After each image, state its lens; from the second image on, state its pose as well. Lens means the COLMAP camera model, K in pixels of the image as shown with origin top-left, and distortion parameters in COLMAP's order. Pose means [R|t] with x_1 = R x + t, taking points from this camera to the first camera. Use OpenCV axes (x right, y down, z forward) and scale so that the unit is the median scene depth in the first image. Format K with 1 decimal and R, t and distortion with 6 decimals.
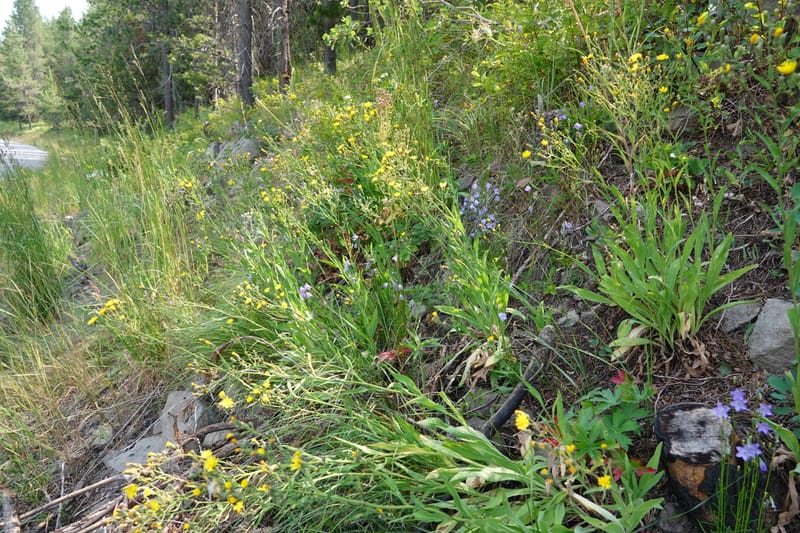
lens RADIAL K [[362.1, 0, 401.3], [0, 362.1, 267.4], [0, 0, 1]] dist [0.018080, -0.001053]
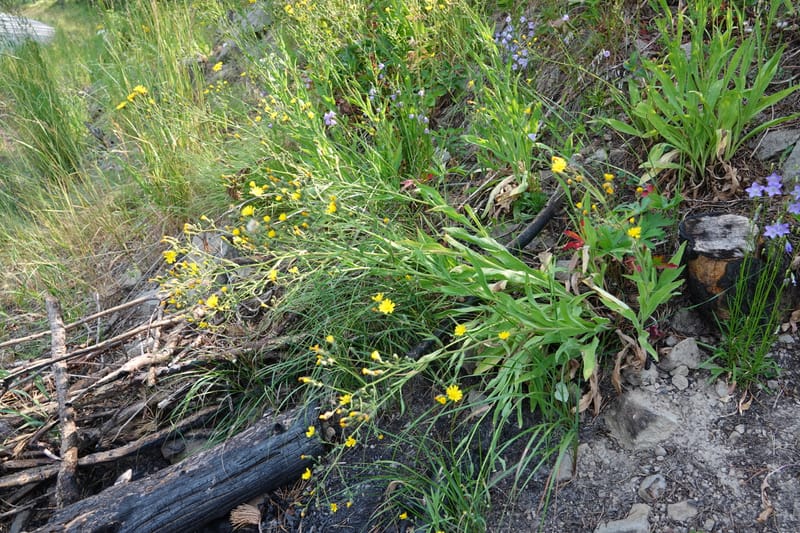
lens RADIAL K [[362.1, 0, 399.2], [0, 362.1, 268.3], [0, 0, 1]] dist [0.018080, -0.001053]
pose [[0.999321, 0.034440, -0.013107, -0.055493], [-0.032912, 0.994144, 0.102925, 0.400793], [0.016575, -0.102424, 0.994603, -0.022111]]
